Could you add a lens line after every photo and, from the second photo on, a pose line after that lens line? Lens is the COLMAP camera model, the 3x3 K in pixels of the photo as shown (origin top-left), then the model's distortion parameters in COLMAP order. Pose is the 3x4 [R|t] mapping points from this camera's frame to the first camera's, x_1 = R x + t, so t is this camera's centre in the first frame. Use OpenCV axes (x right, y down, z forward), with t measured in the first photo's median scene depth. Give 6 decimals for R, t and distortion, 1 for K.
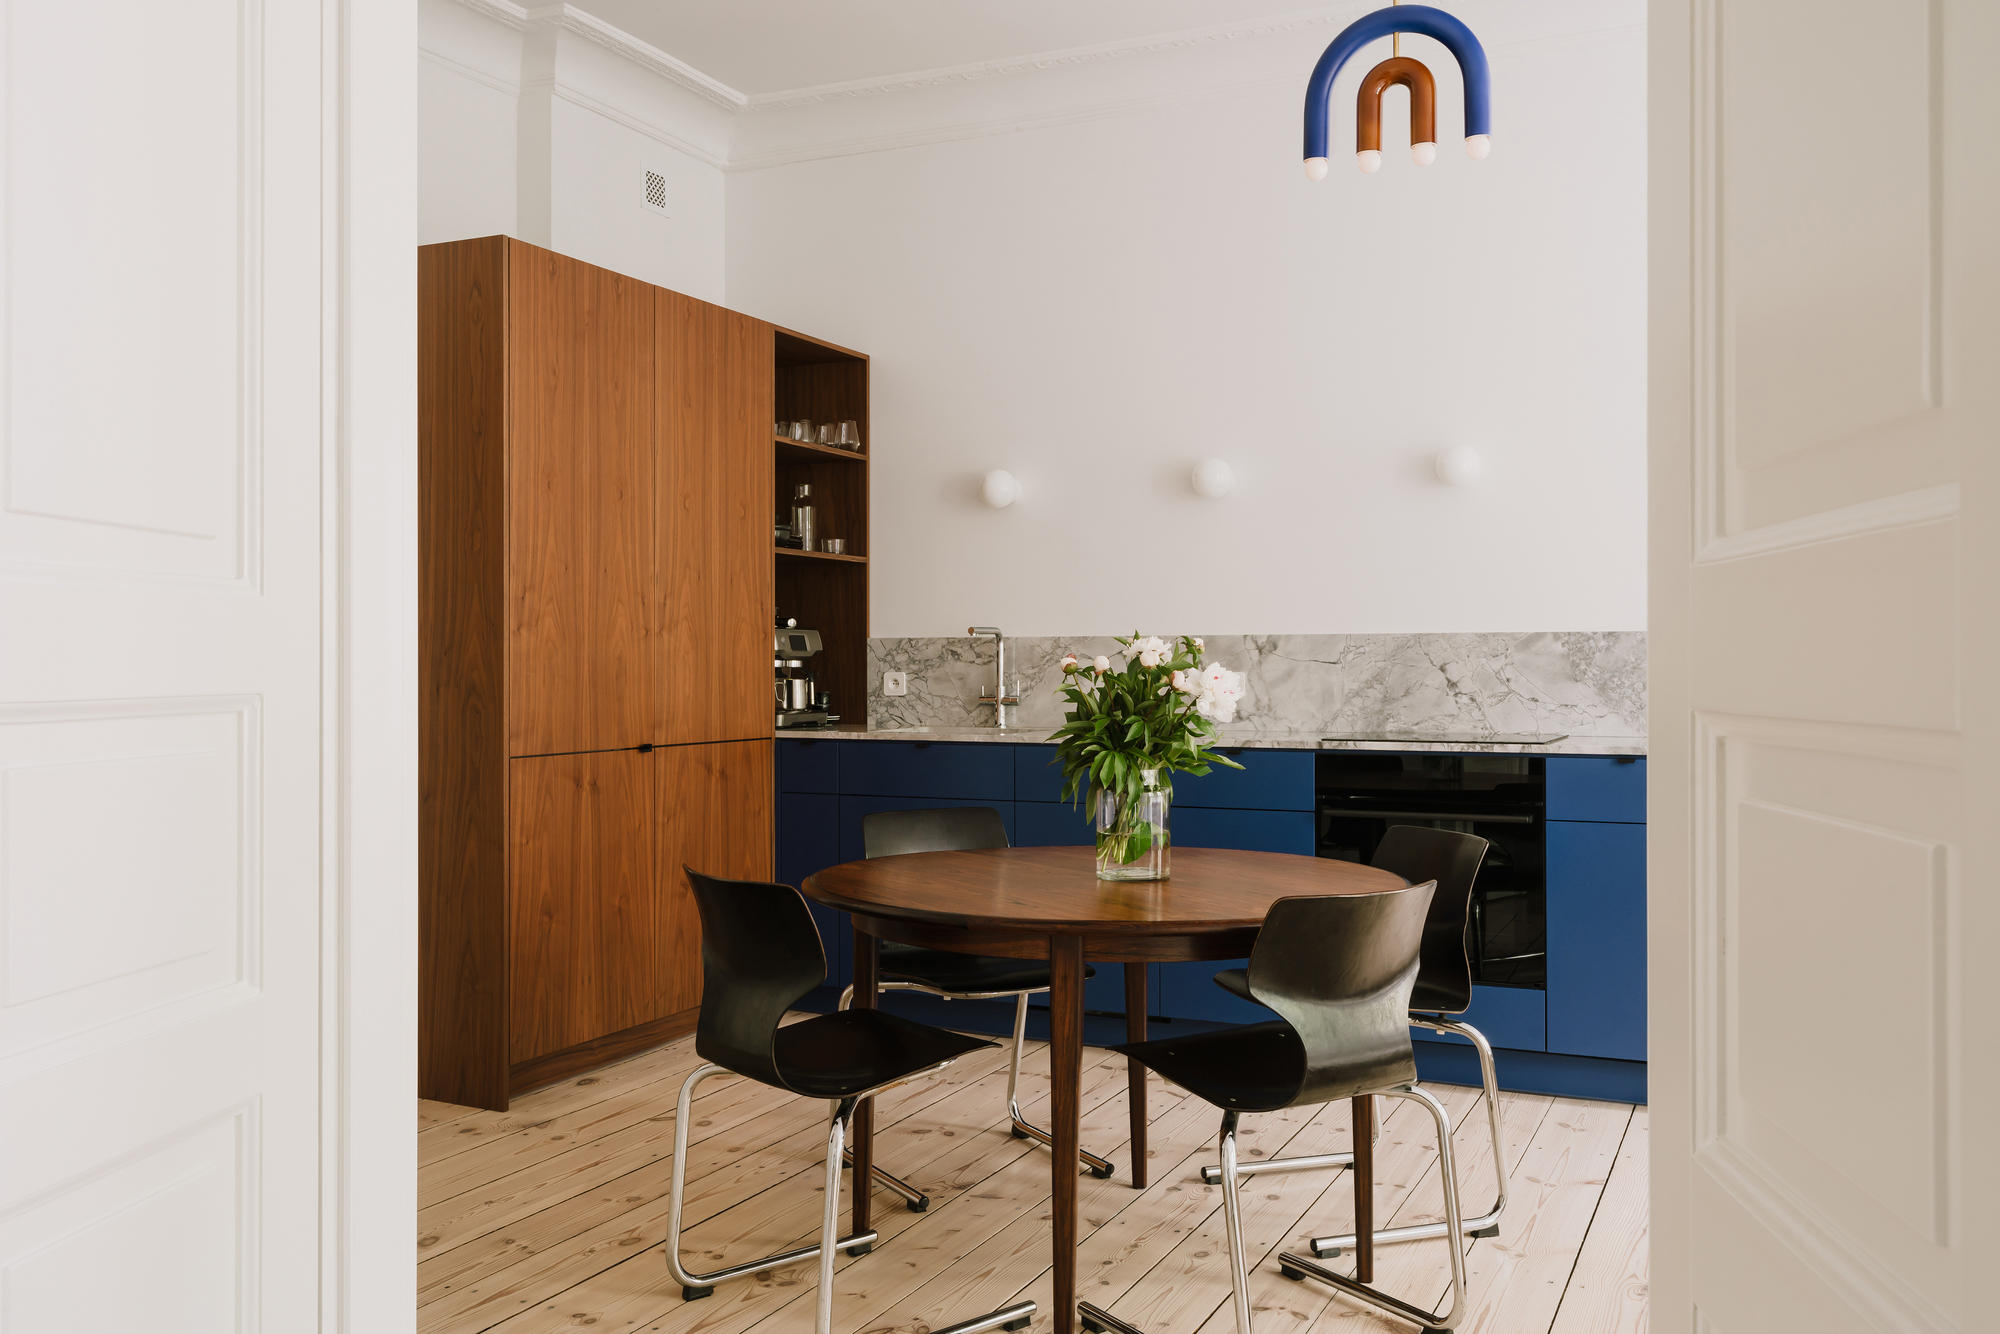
lens RADIAL K [[1718.2, 0, 1000.0], [0, 1718.2, 667.0], [0, 0, 1]] dist [0.008533, 0.002776]
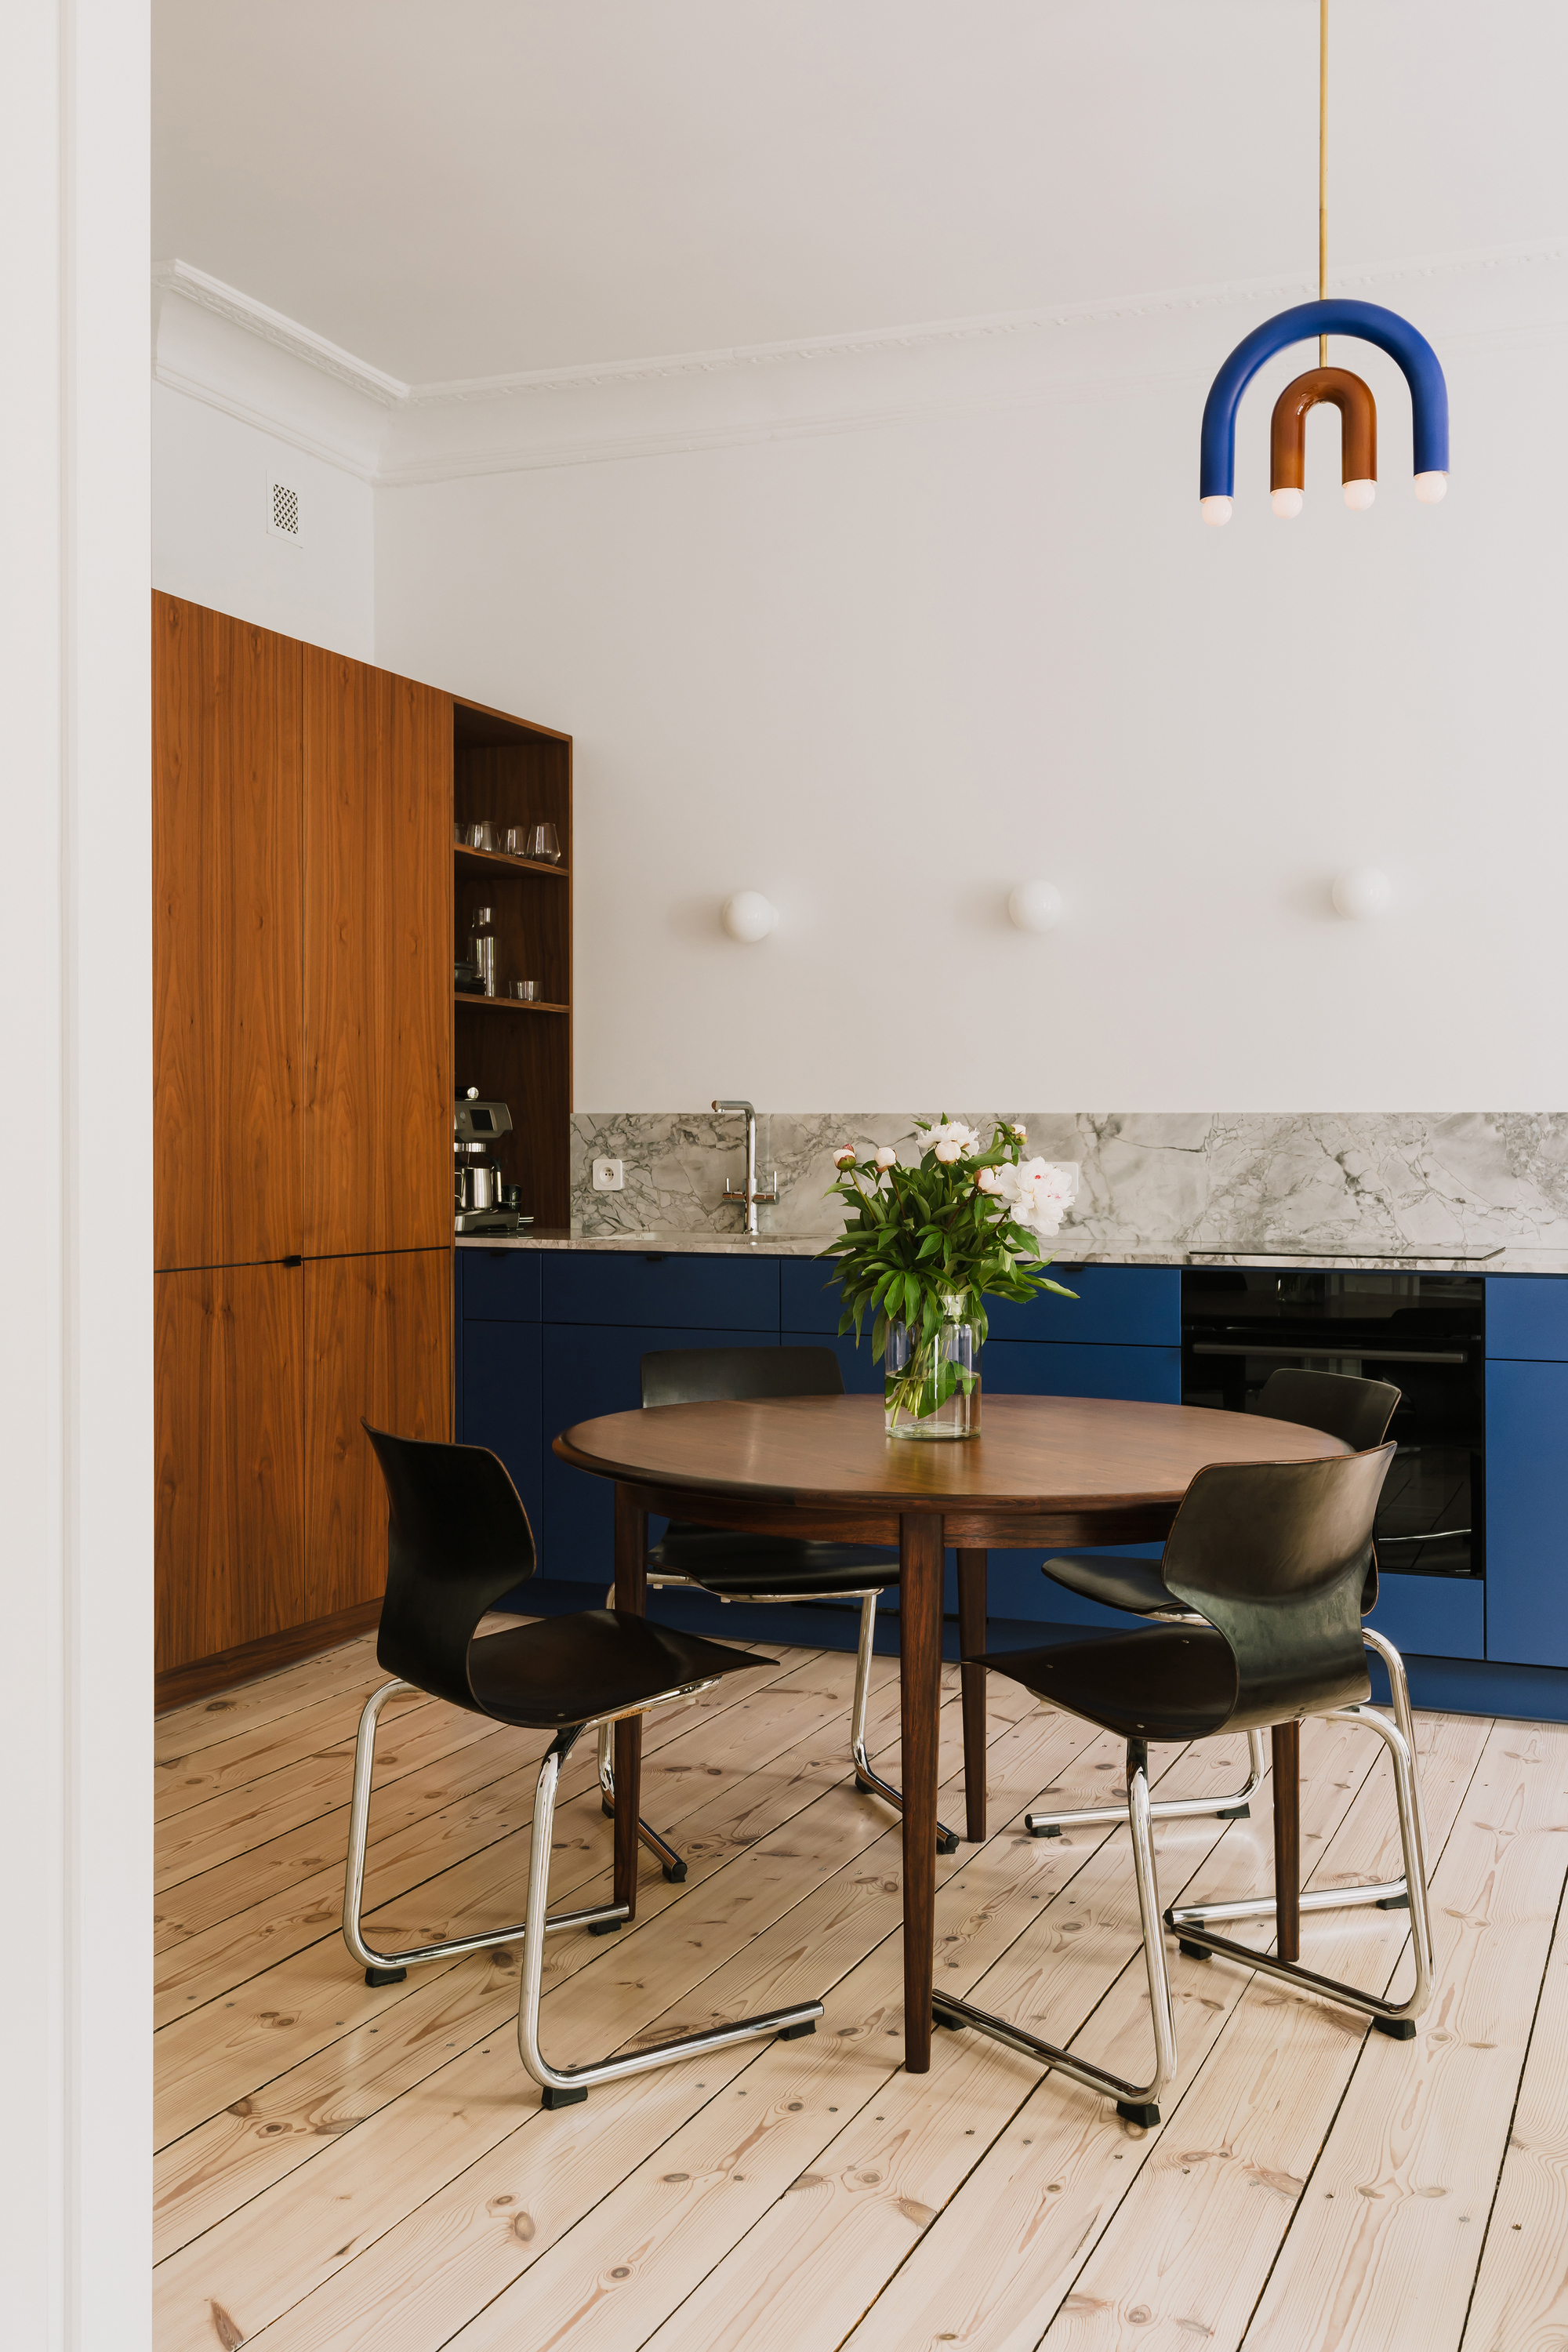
lens RADIAL K [[2315.7, 0, 768.2], [0, 2315.7, 1157.9], [0, 0, 1]] dist [0.002550, -0.005082]
pose [[0.999084, 0.004551, 0.042557, -0.038708], [-0.004810, 0.999971, 0.005966, -0.004400], [-0.042529, -0.006165, 0.999076, -0.015161]]
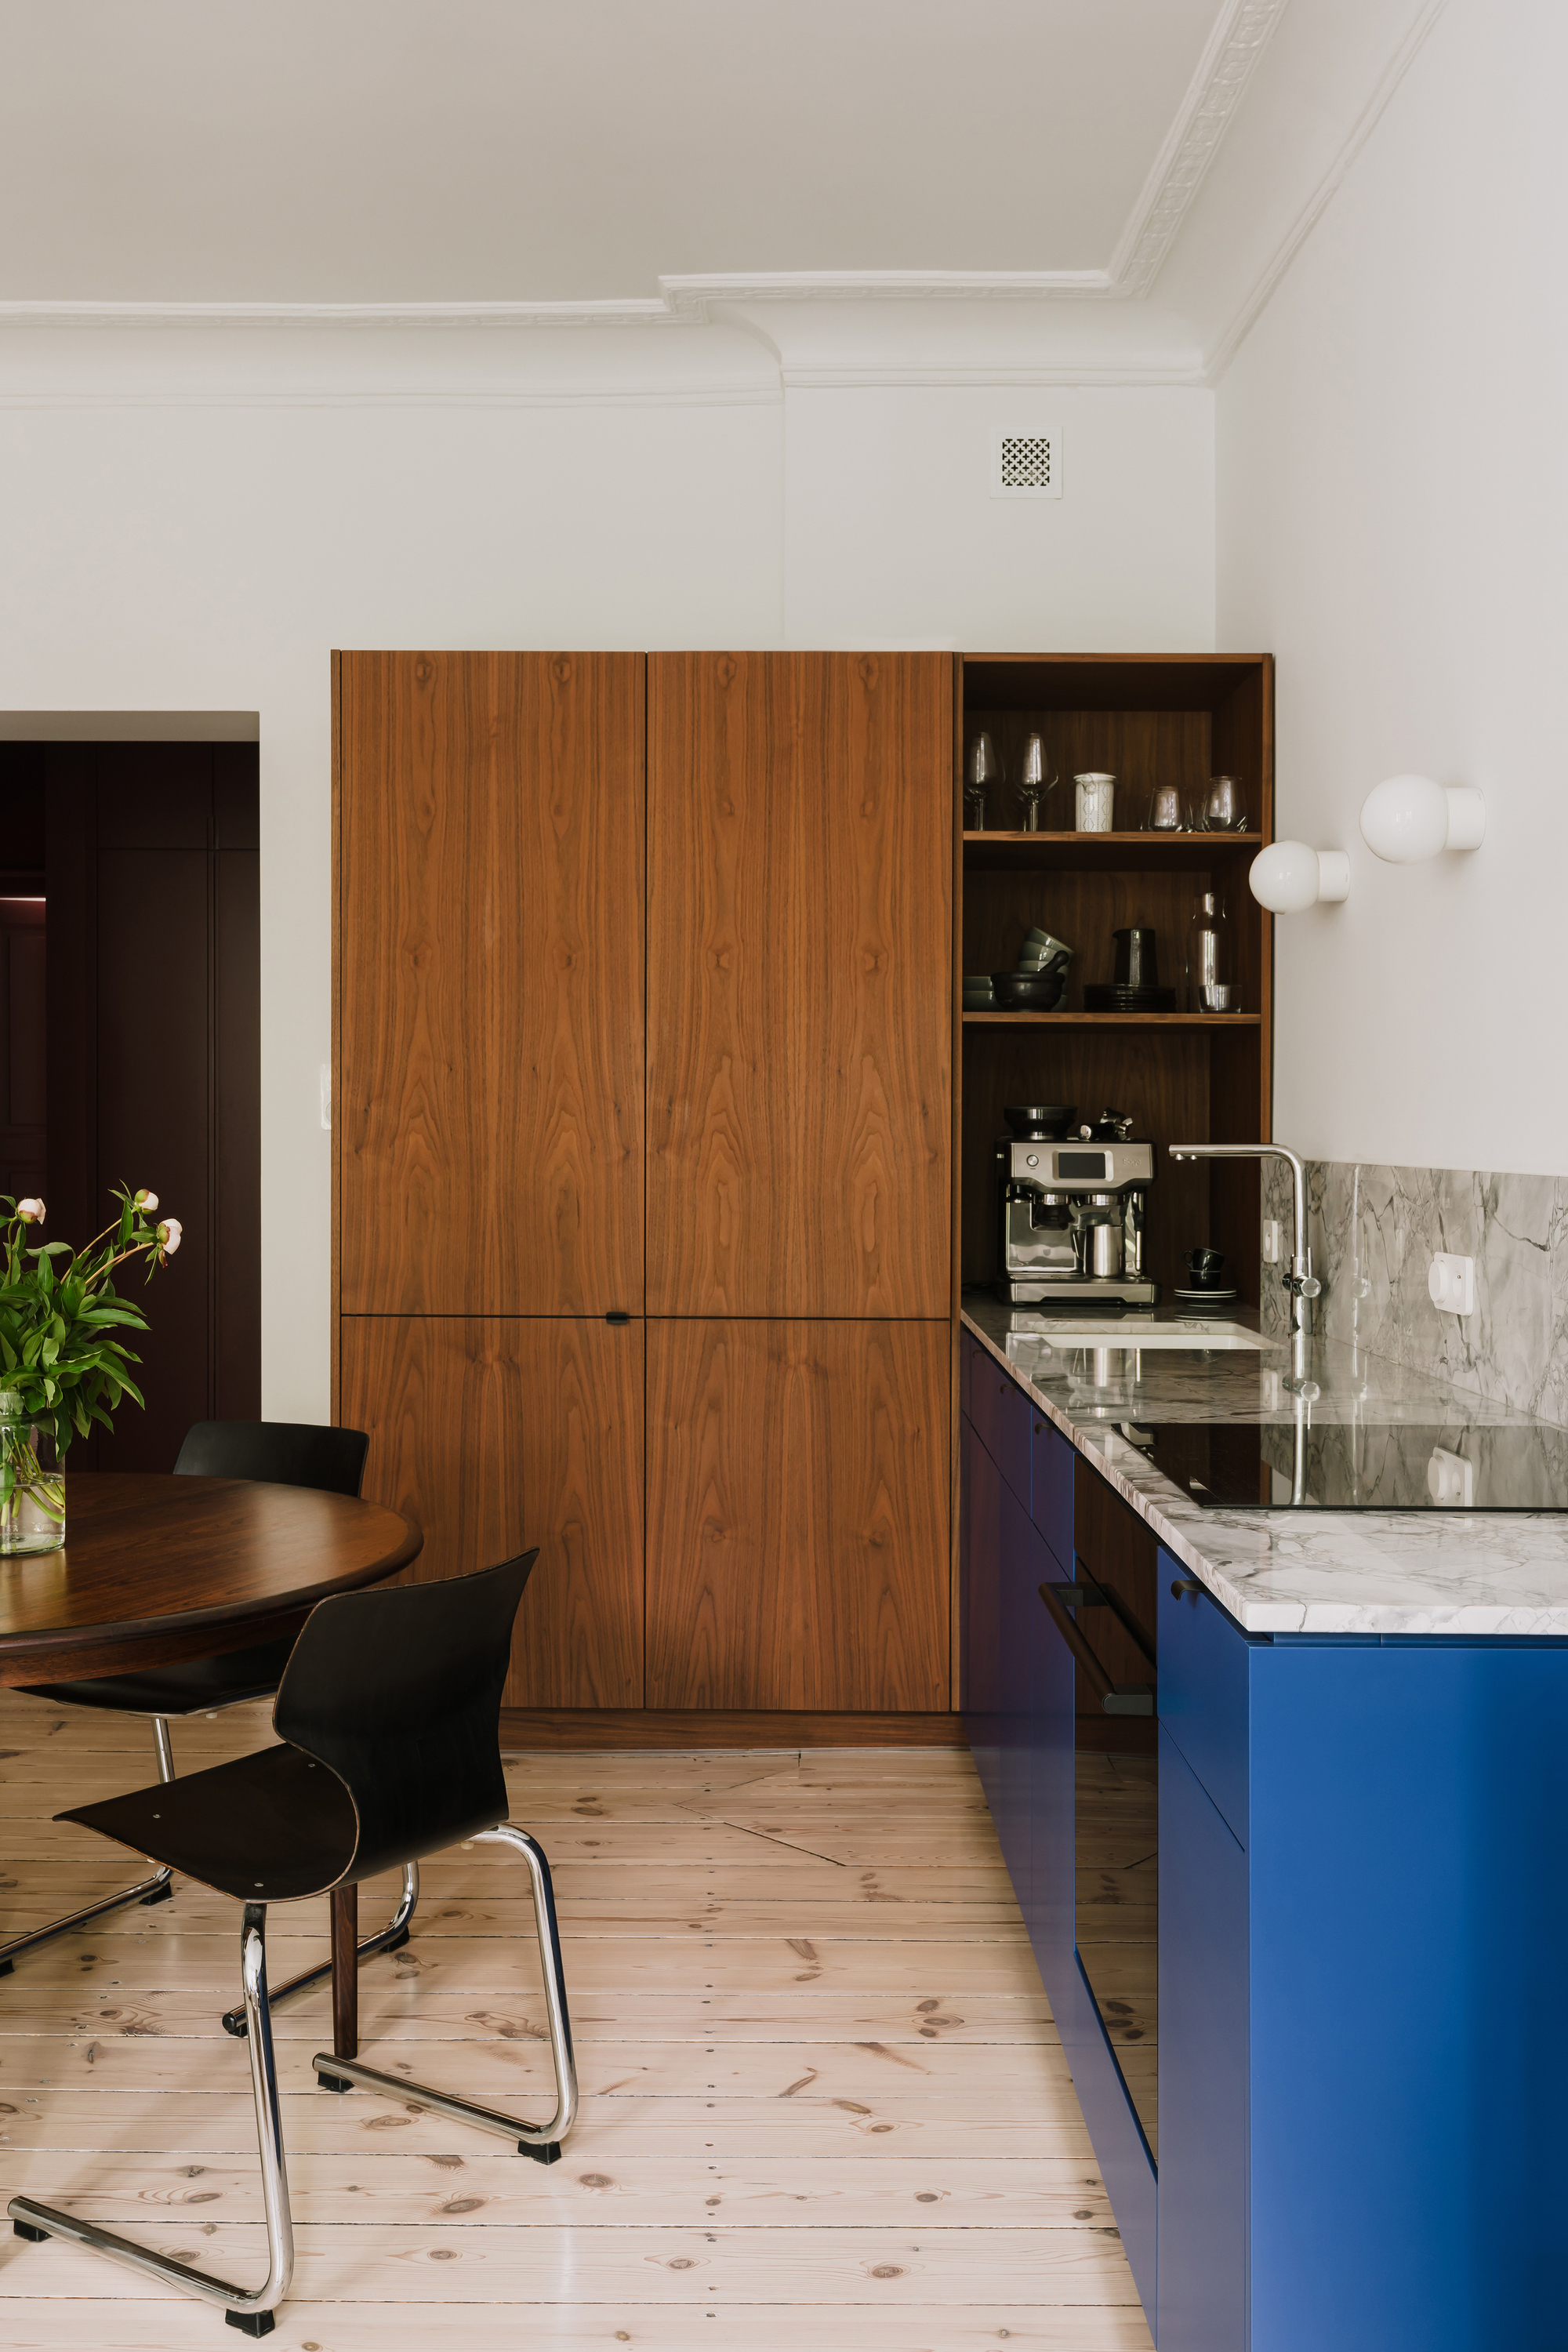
lens RADIAL K [[2257.4, 0, 752.3], [0, 2257.4, 1189.0], [0, 0, 1]] dist [0.010652, 0.001166]
pose [[0.409965, 0.029437, -0.911626, 0.604422], [-0.008764, 0.999560, 0.028335, -0.029641], [0.912059, -0.003627, 0.410043, 0.618137]]
